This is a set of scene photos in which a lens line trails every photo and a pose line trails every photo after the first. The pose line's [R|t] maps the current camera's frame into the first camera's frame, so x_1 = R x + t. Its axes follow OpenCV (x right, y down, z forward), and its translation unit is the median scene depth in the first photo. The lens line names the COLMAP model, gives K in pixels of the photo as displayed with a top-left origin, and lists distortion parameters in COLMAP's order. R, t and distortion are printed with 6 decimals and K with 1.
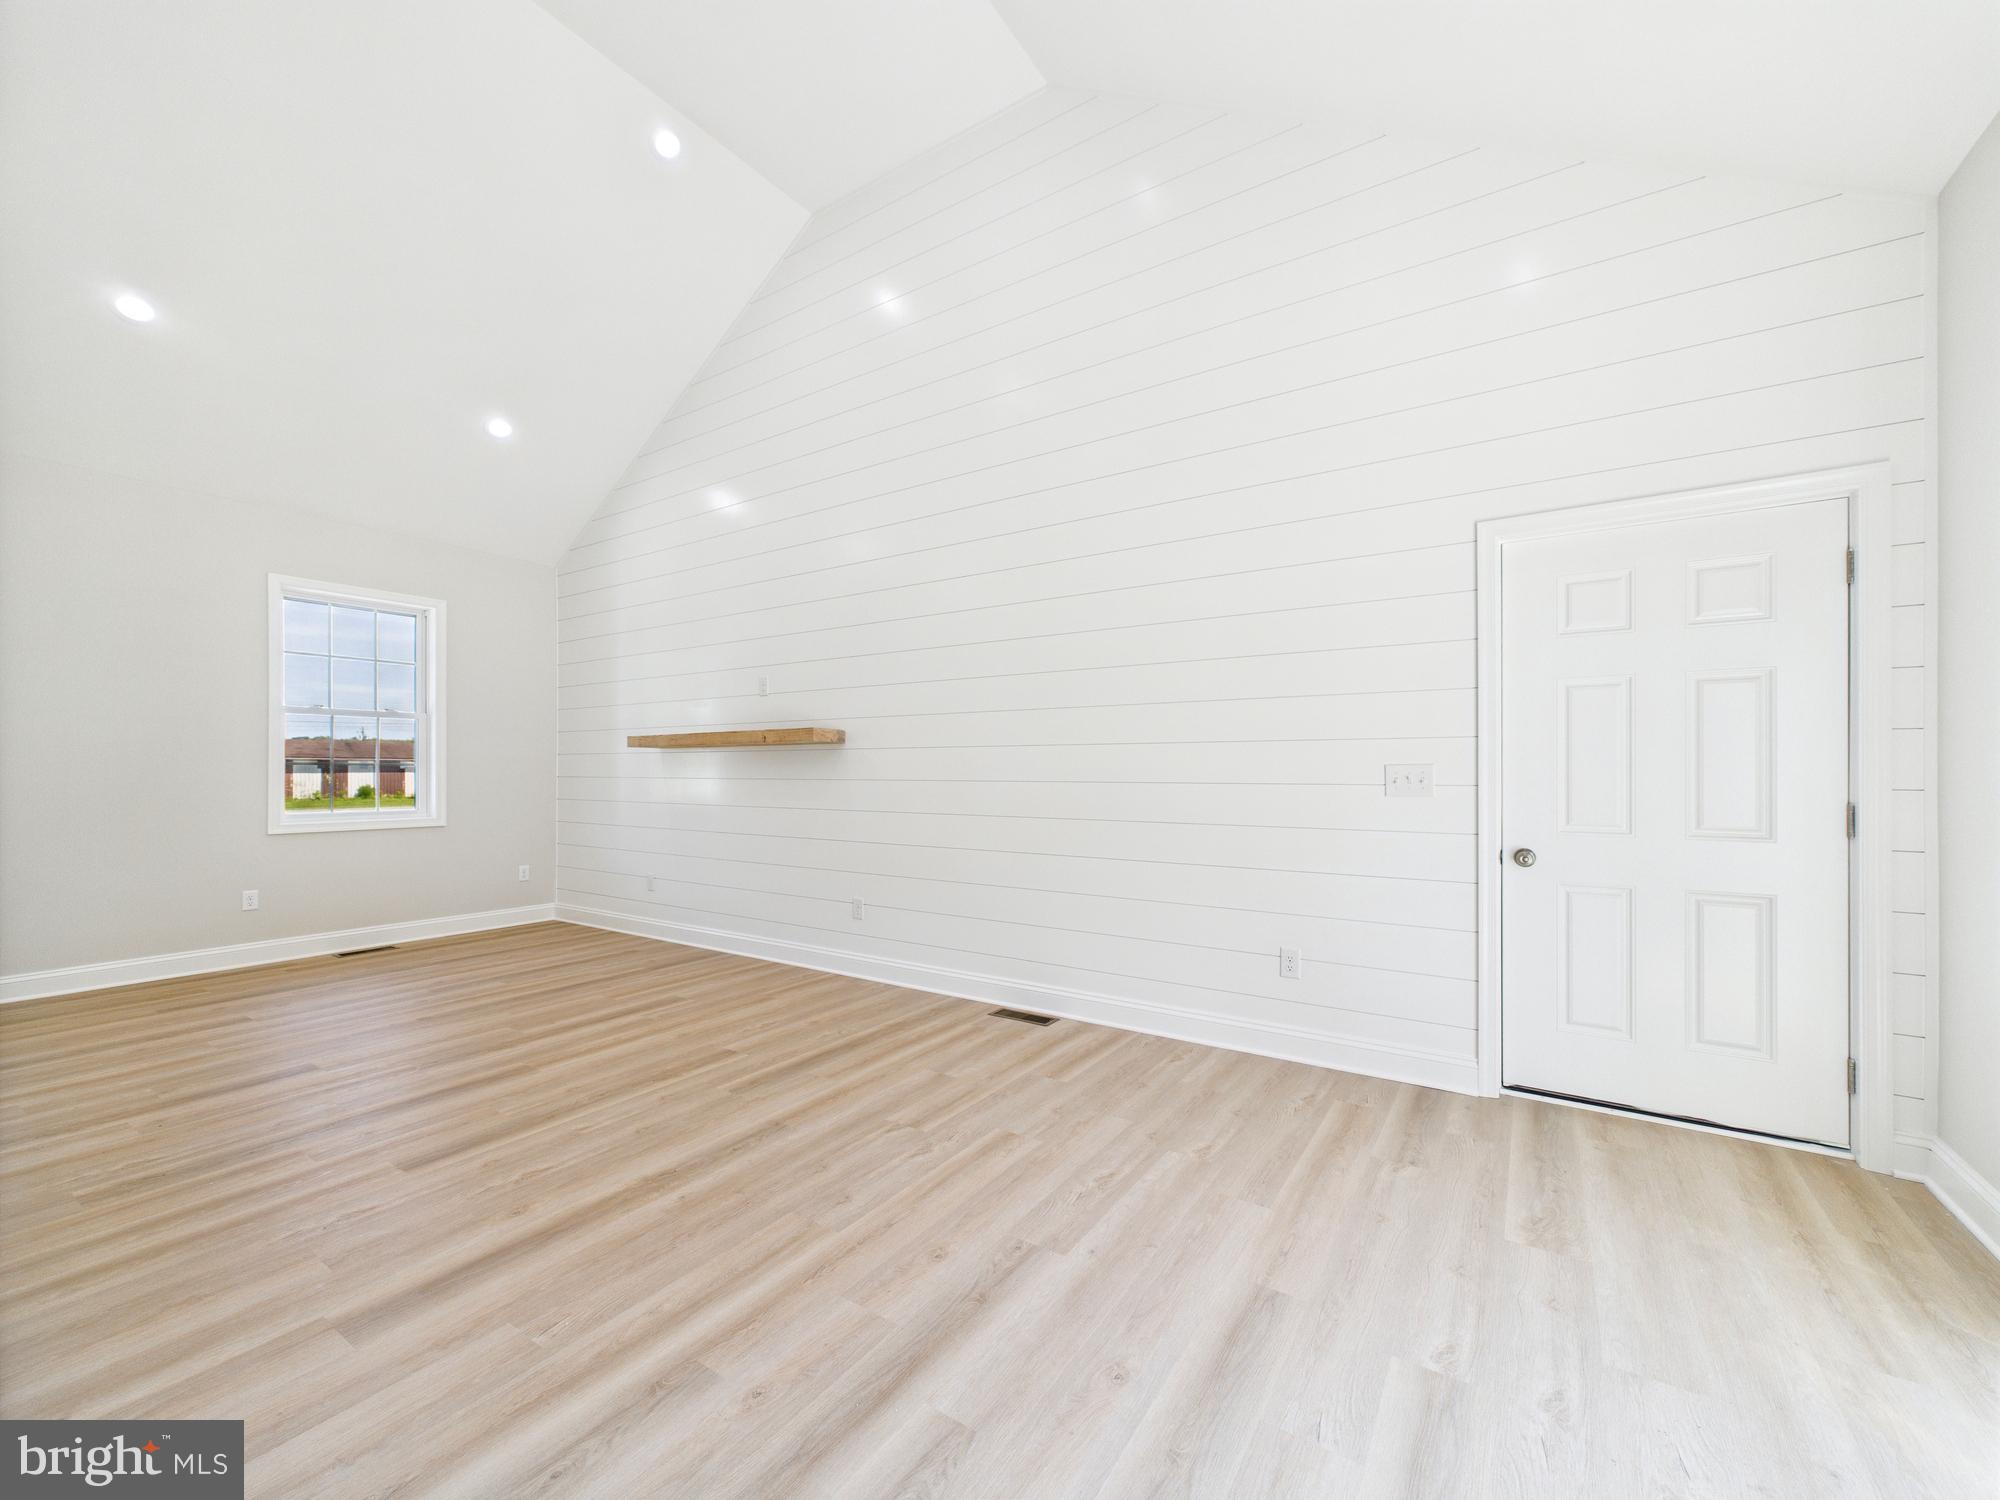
lens RADIAL K [[794.8, 0, 999.4], [0, 794.8, 774.7], [0, 0, 1]] dist [0.000632, -0.000046]
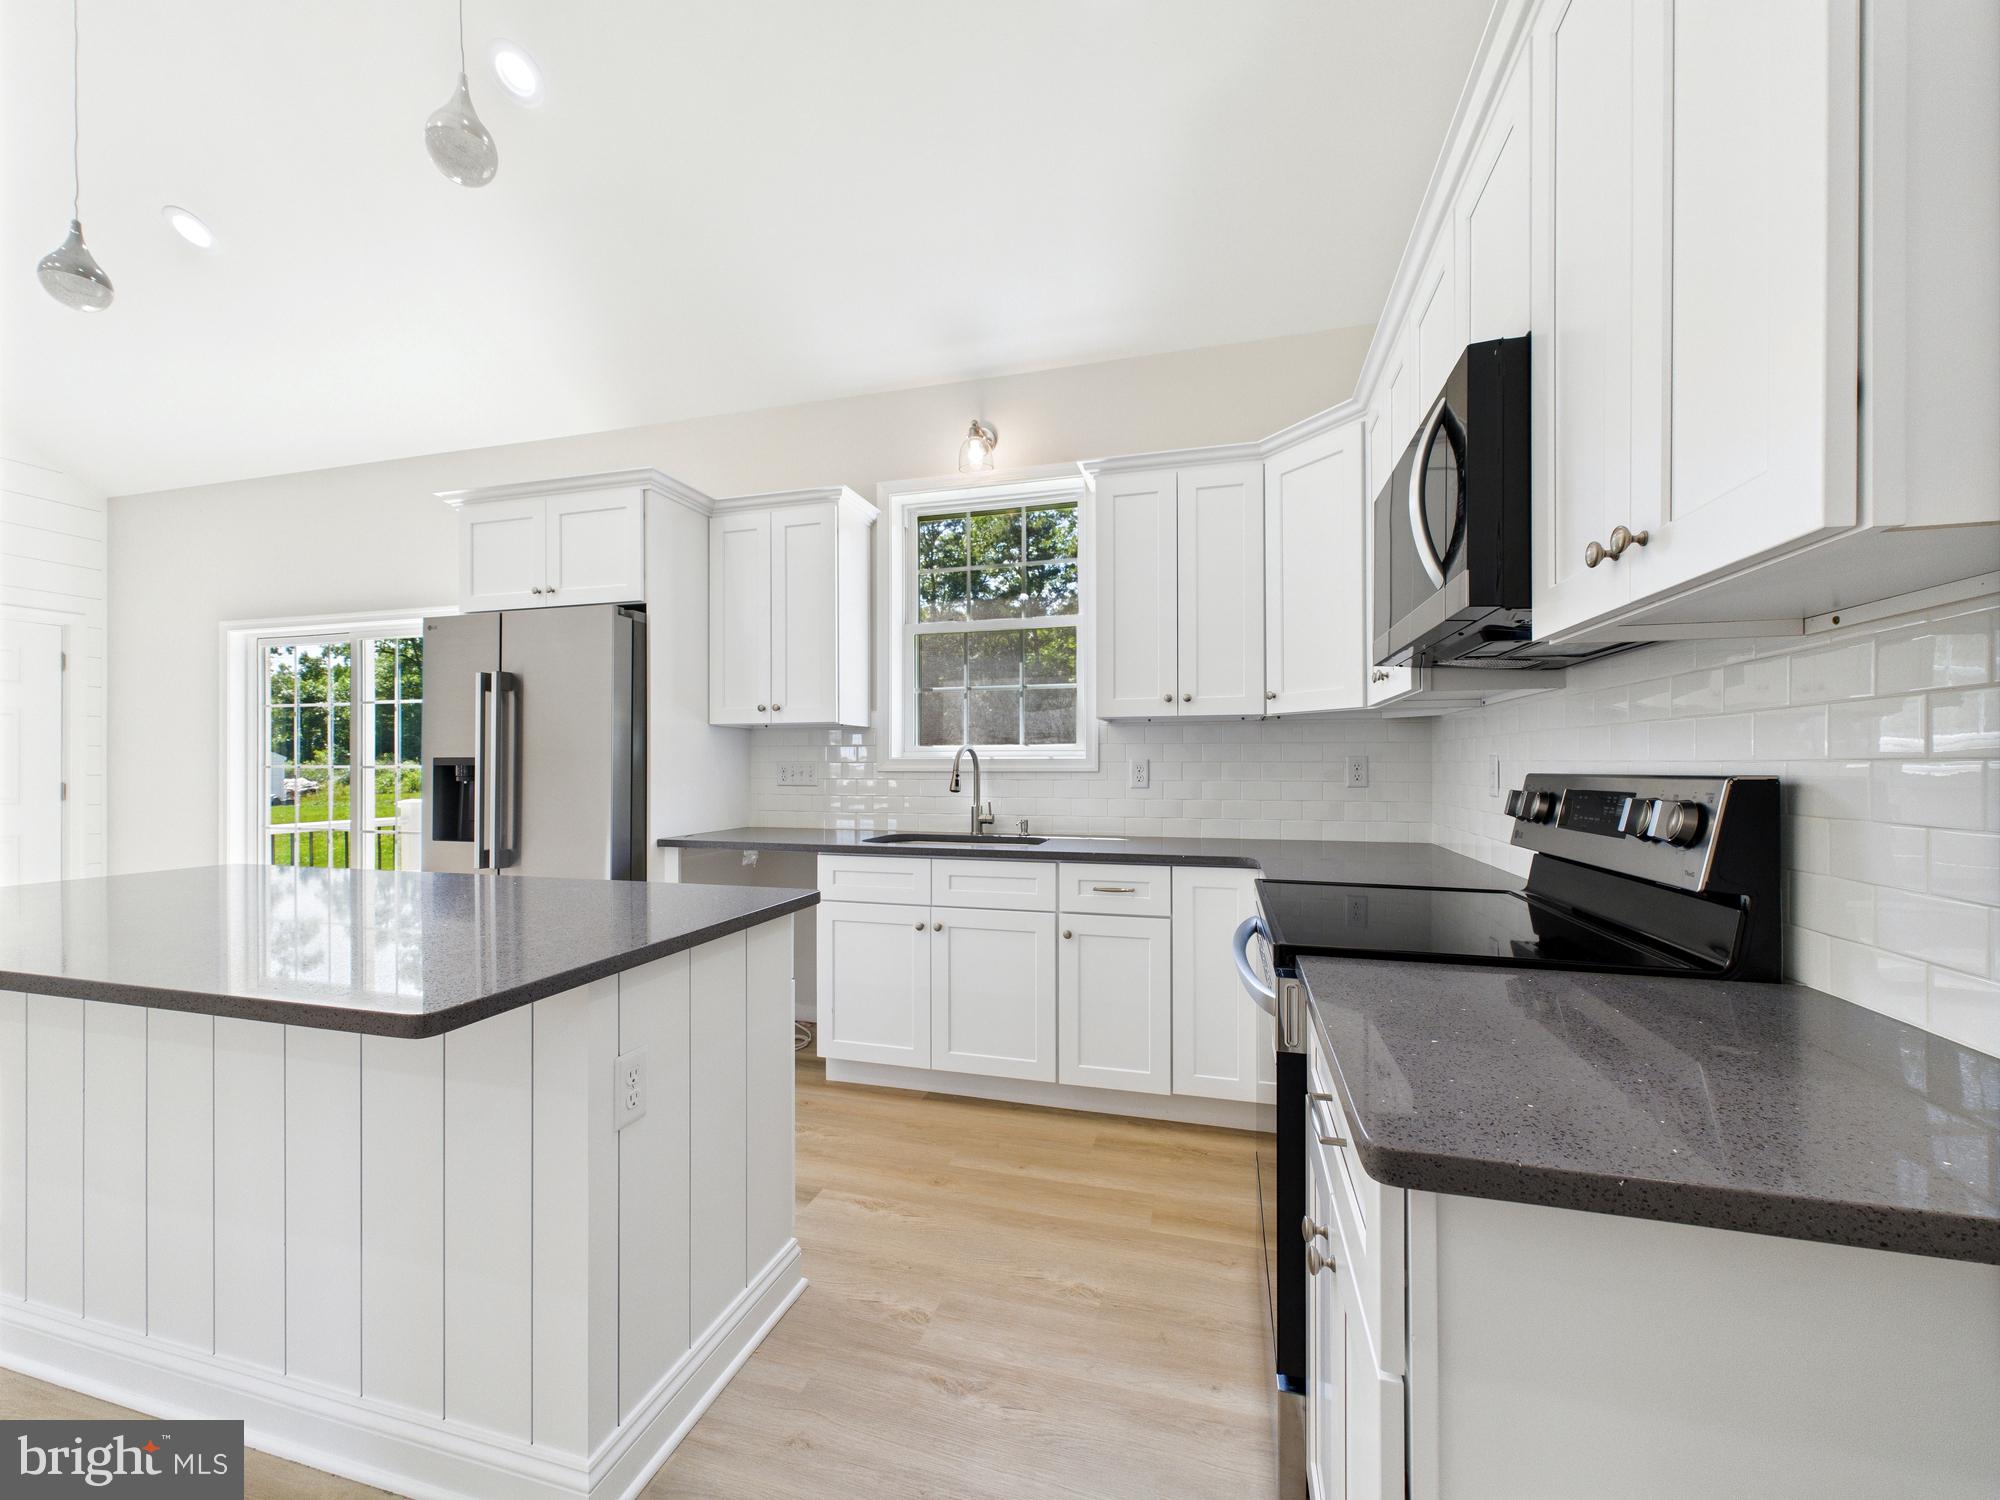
lens RADIAL K [[804.4, 0, 1000.2], [0, 804.4, 744.7], [0, 0, 1]] dist [0.002167, -0.000103]
pose [[-0.310097, 0.021529, 0.950461, -1.577419], [0.000630, 0.999748, -0.022440, -0.011201], [-0.950705, -0.006360, -0.310032, -0.601839]]
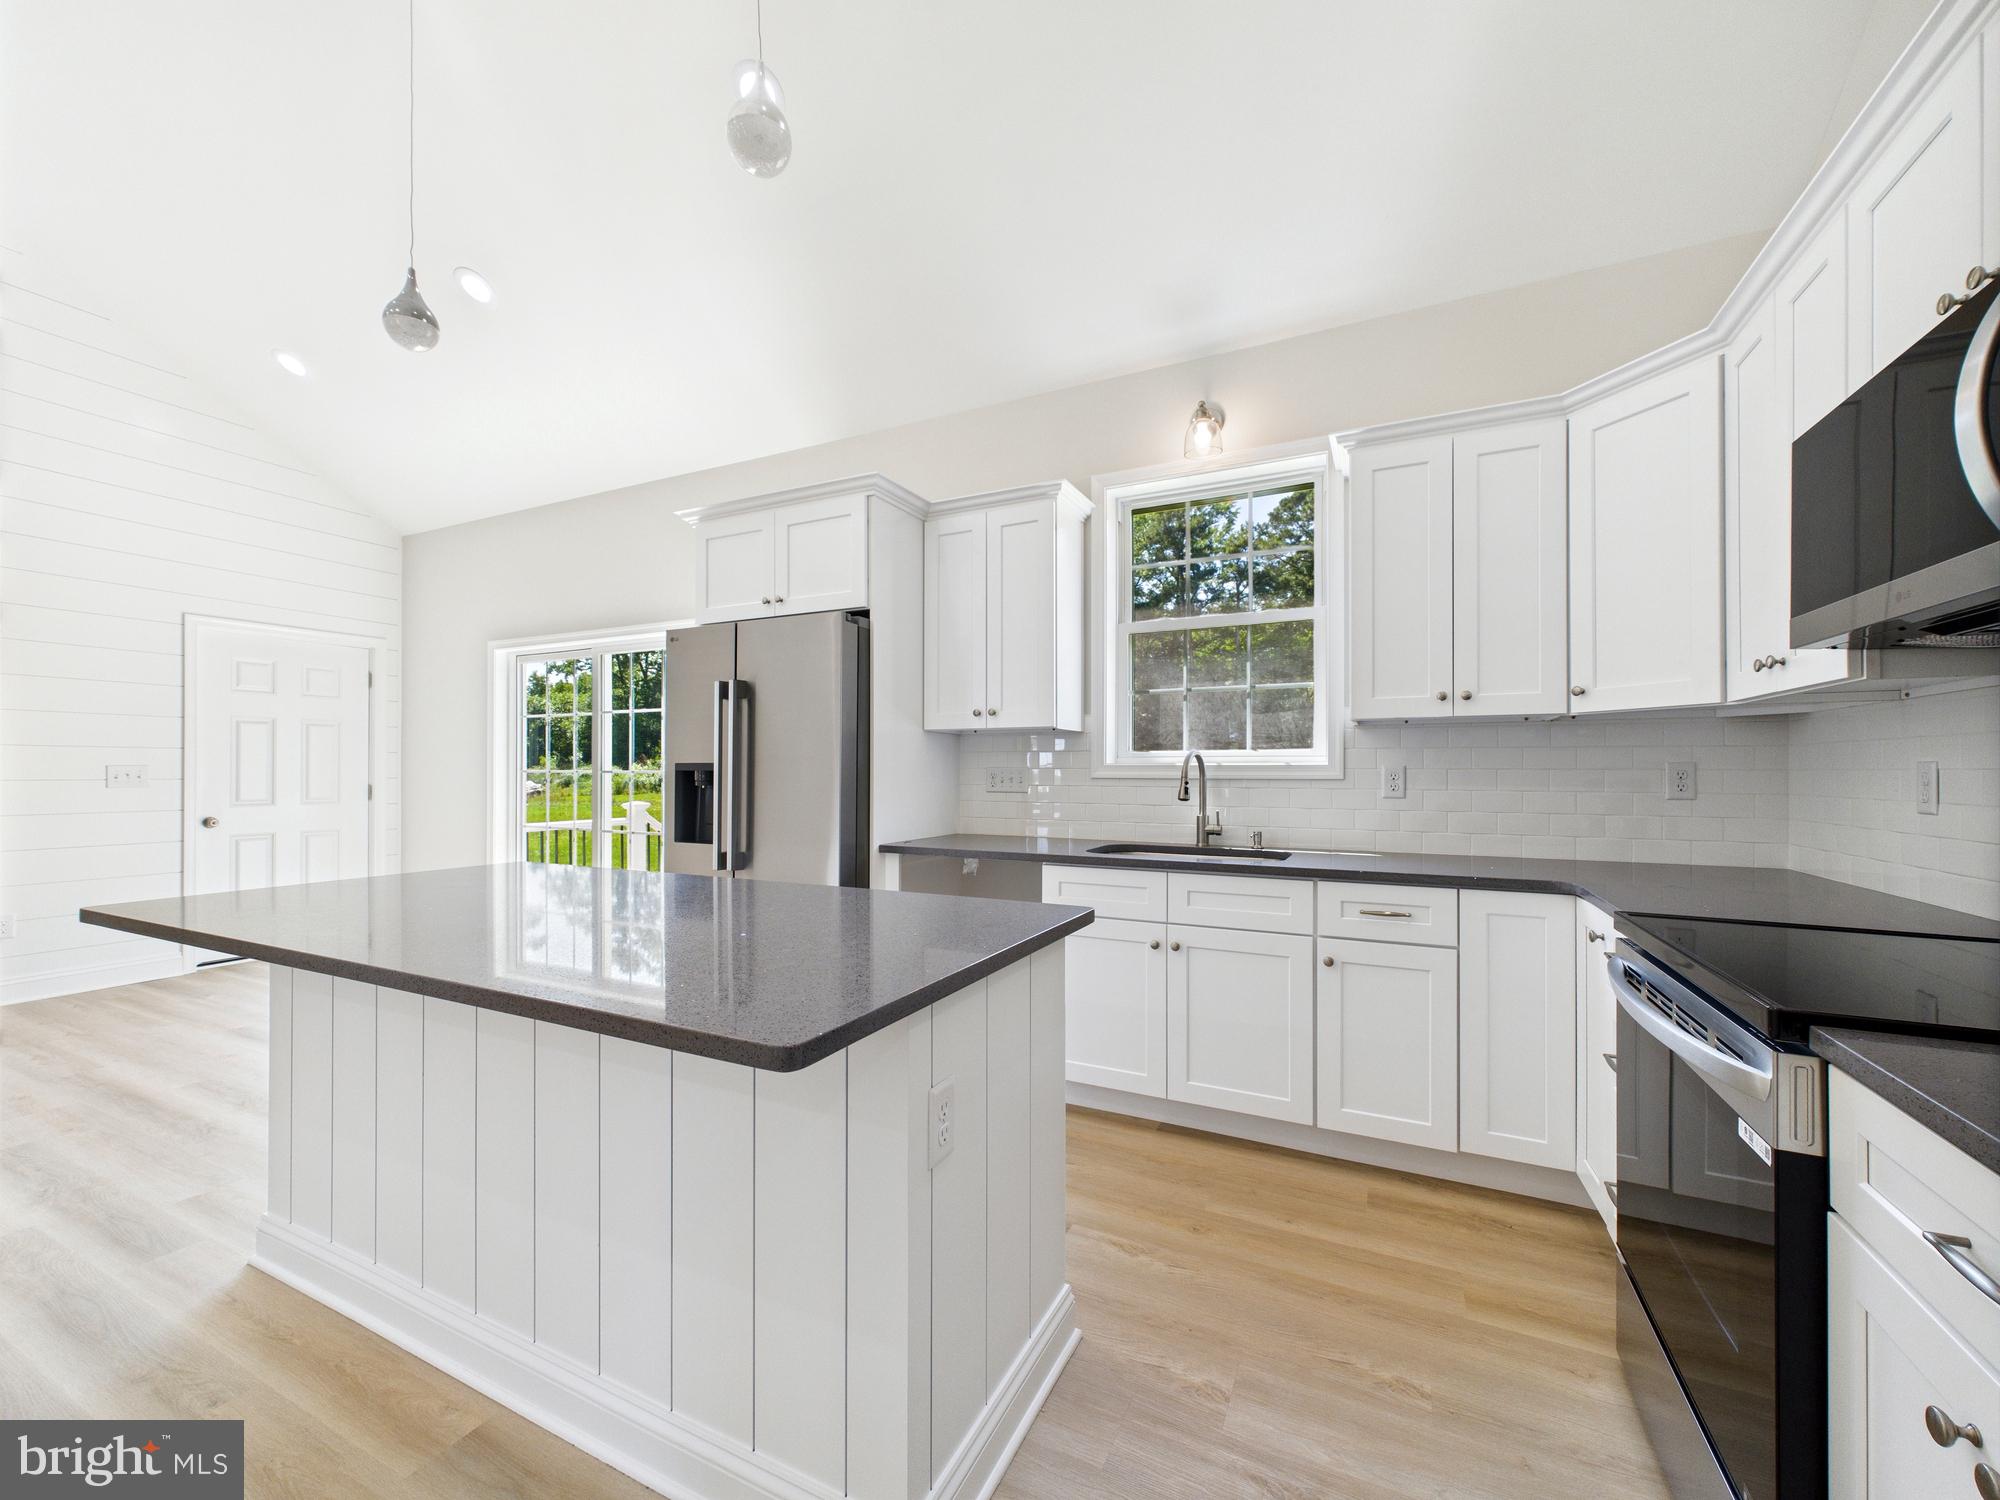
lens RADIAL K [[803.5, 0, 999.0], [0, 803.5, 748.1], [0, 0, 1]] dist [0.002571, 0.000093]
pose [[-0.131509, 0.025162, 0.990996, -1.476431], [-0.001515, 0.999672, -0.025584, -0.011699], [-0.991314, -0.004866, -0.131428, -0.495064]]
